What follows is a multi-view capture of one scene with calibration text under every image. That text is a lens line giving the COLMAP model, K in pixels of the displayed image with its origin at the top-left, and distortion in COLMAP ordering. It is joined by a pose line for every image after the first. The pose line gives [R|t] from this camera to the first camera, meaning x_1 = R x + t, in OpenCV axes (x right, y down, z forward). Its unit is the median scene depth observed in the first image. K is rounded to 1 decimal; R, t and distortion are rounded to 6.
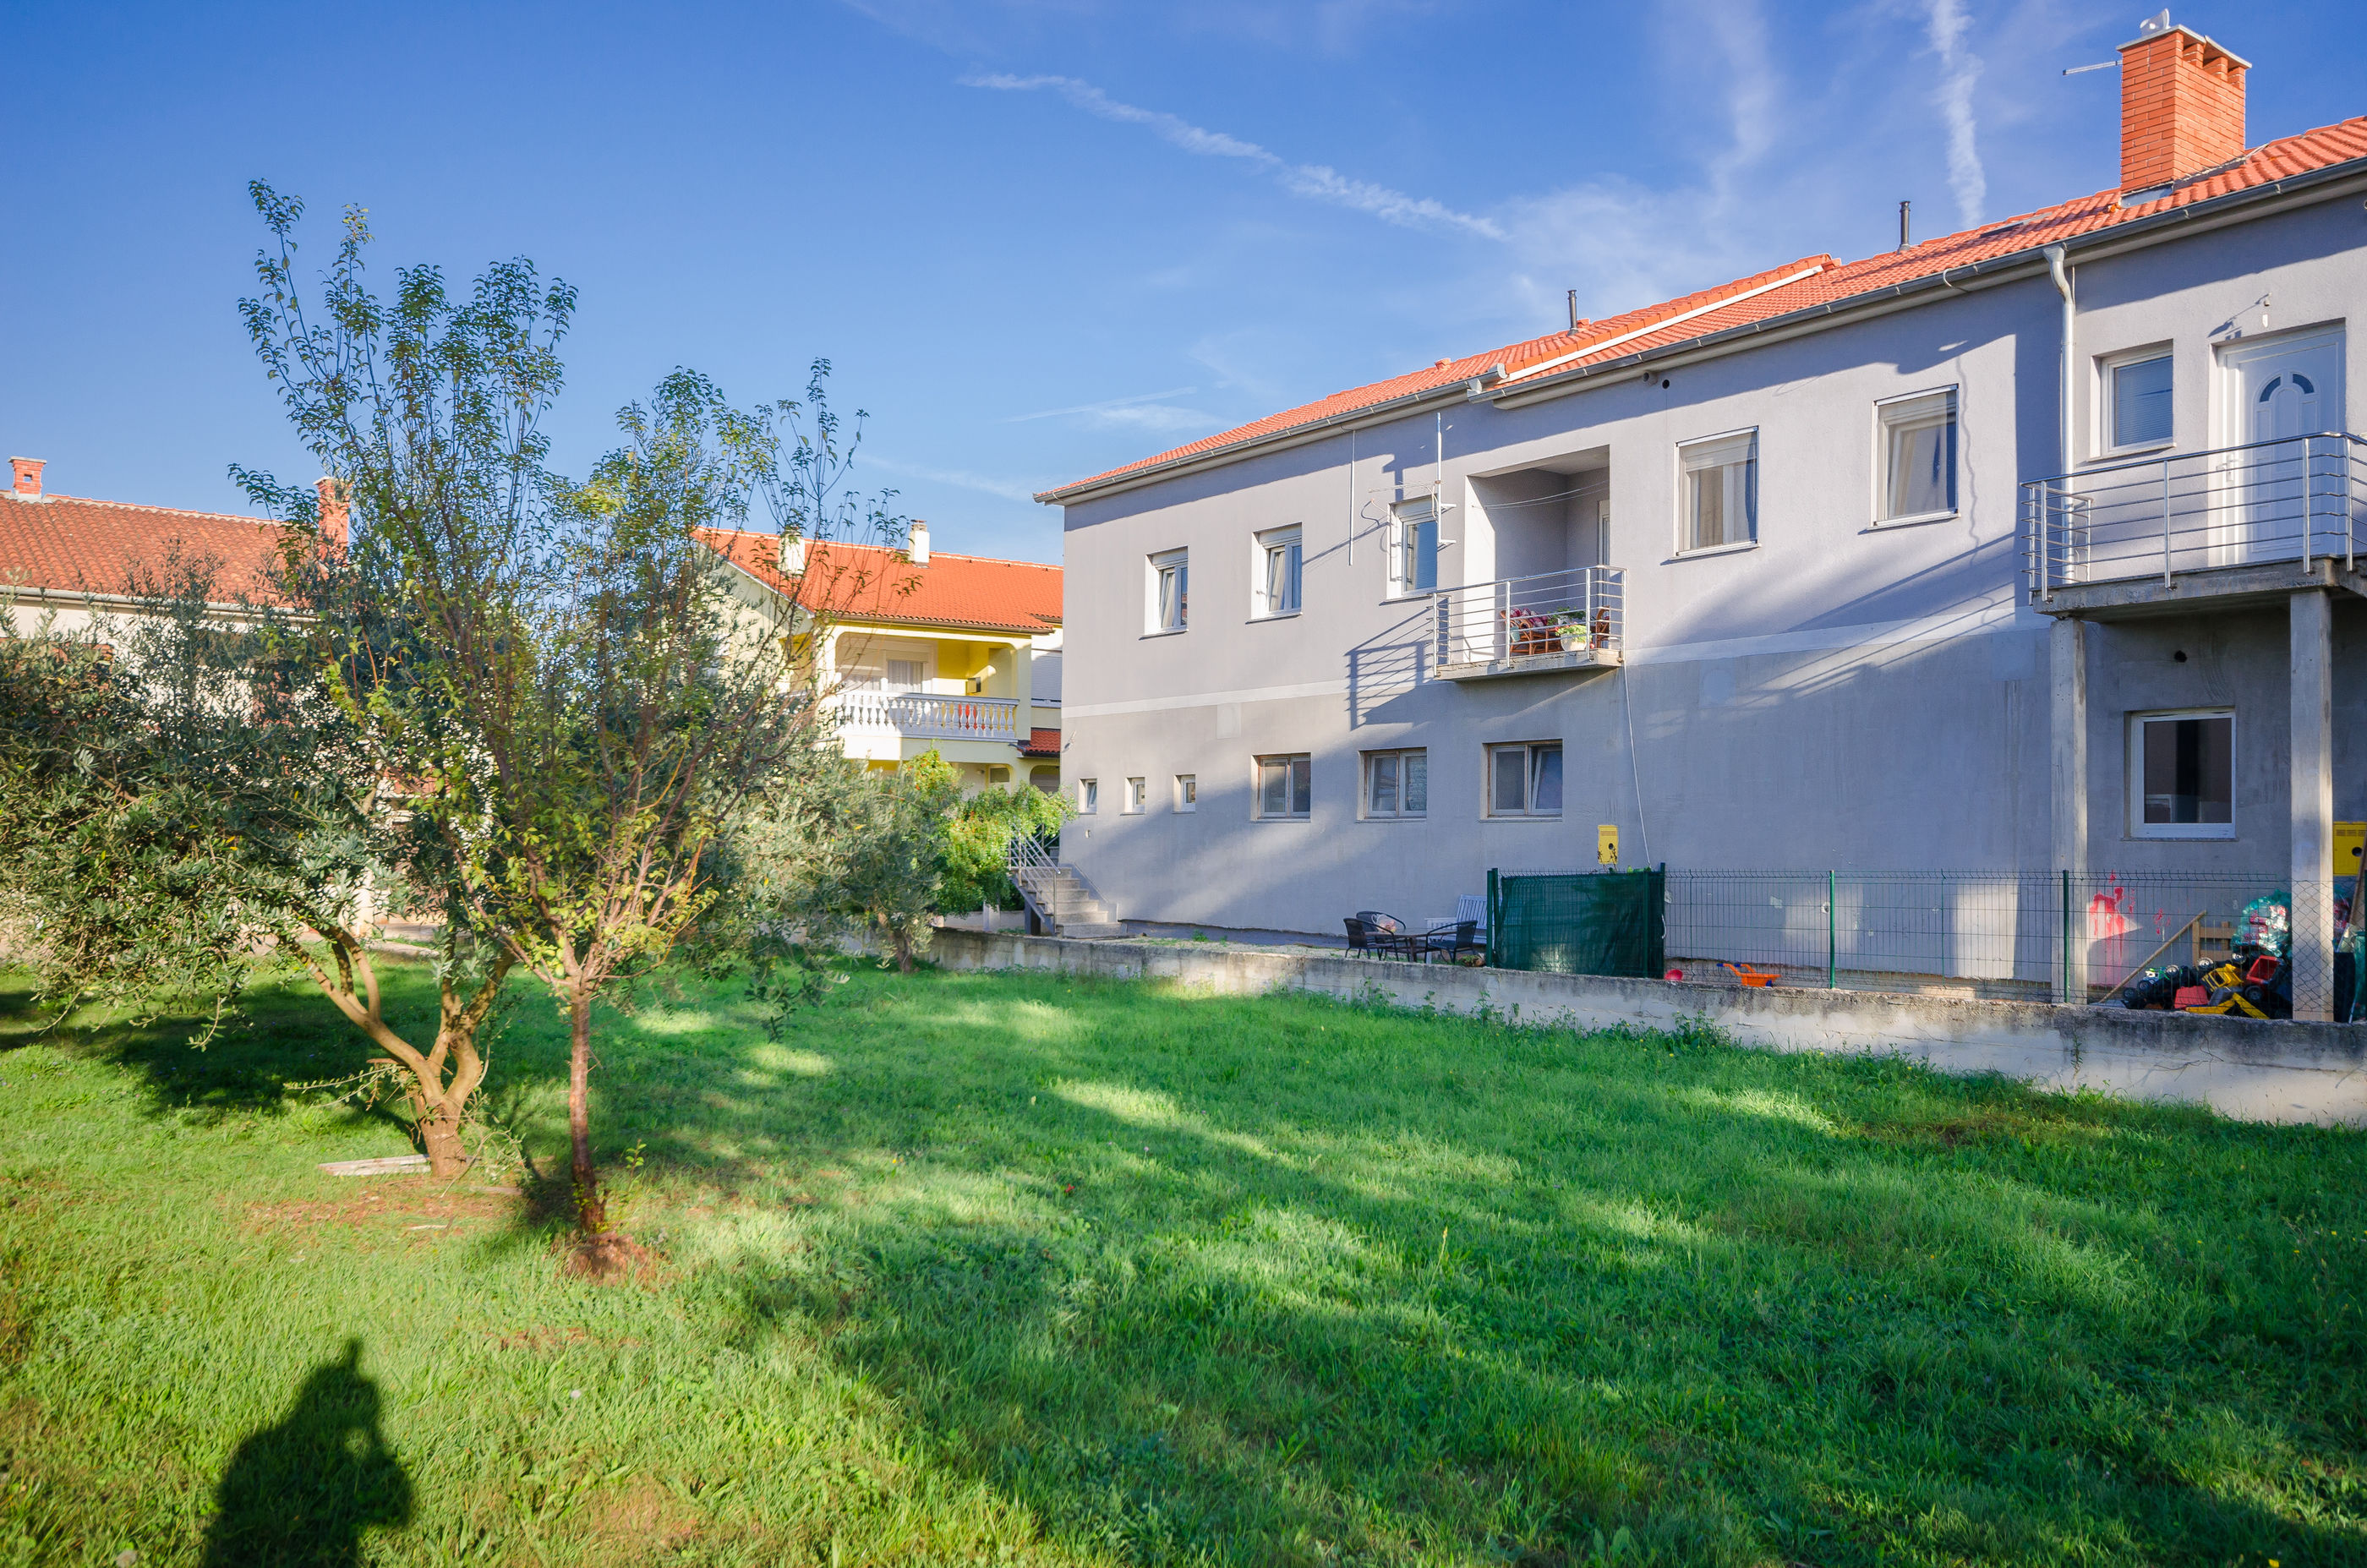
lens RADIAL K [[1886.7, 0, 1185.1], [0, 1886.7, 785.6], [0, 0, 1]] dist [0.052692, 0.002359]
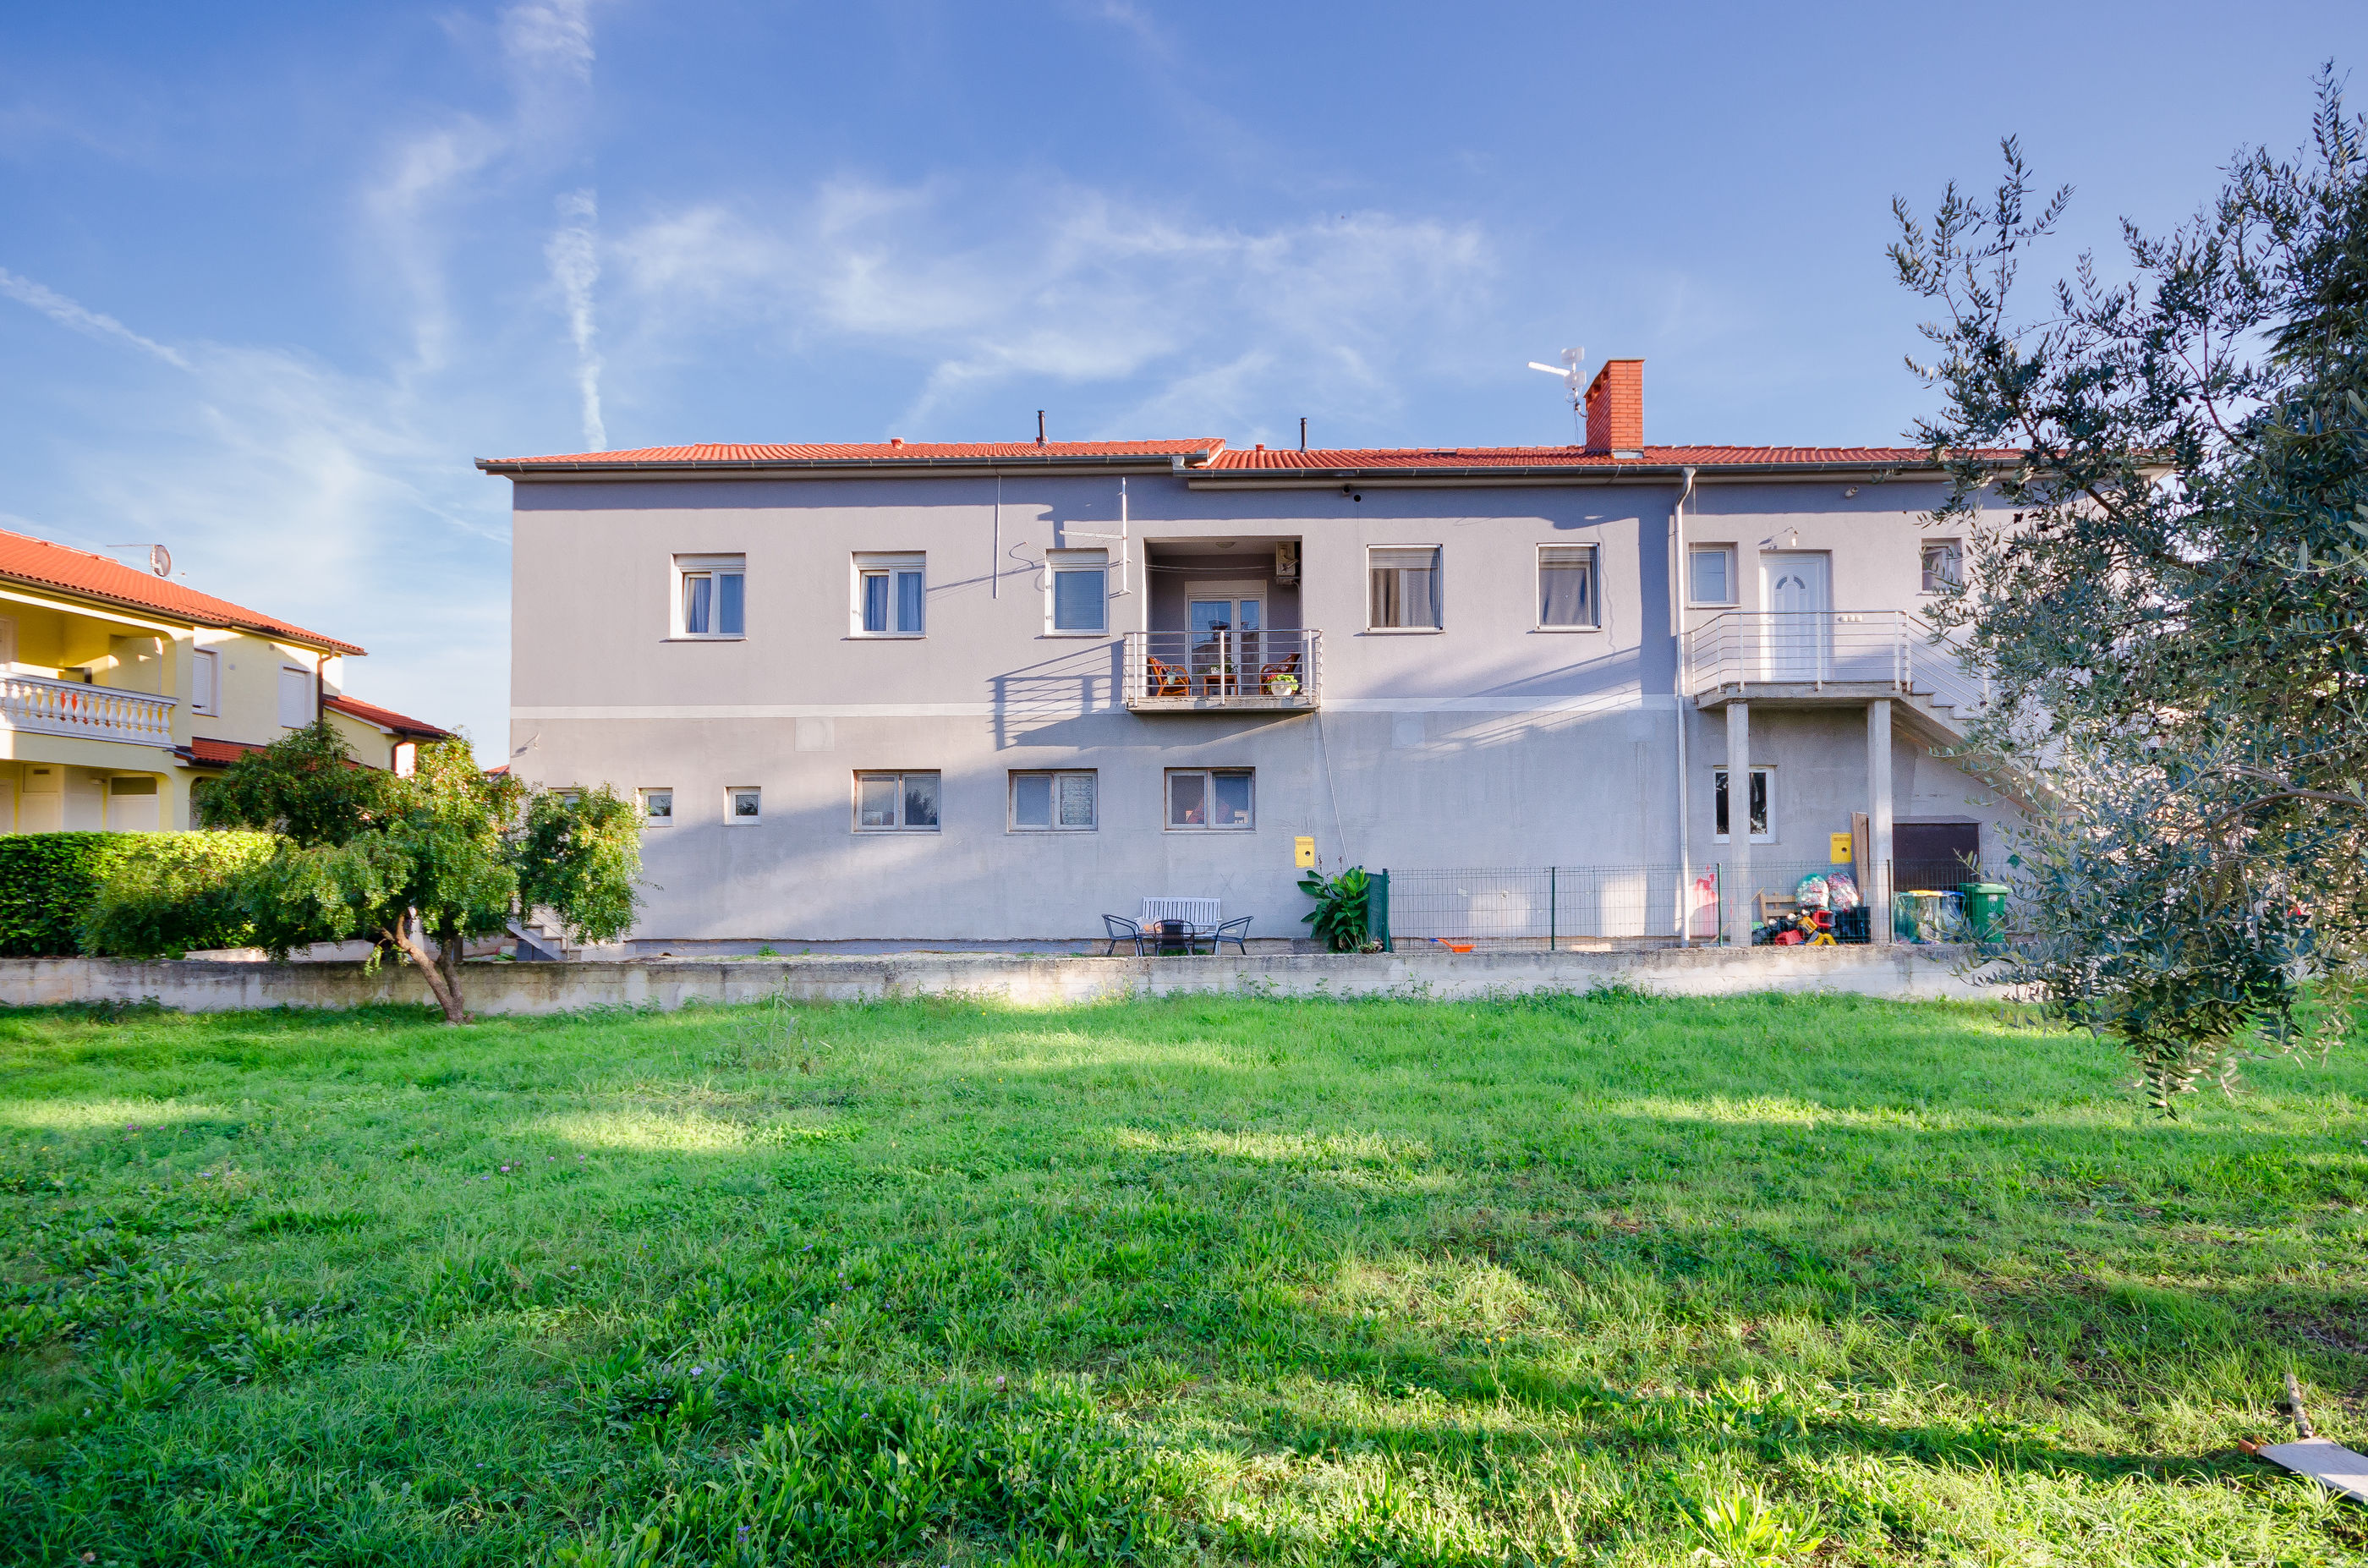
lens RADIAL K [[1161.9, 0, 1197.3], [0, 1161.9, 849.3], [0, 0, 1]] dist [0.001774, -0.004260]
pose [[0.605085, 0.002713, 0.796156, -0.392505], [-0.013941, 0.999877, 0.007187, 0.022188], [-0.796039, -0.015448, 0.605048, 0.526487]]
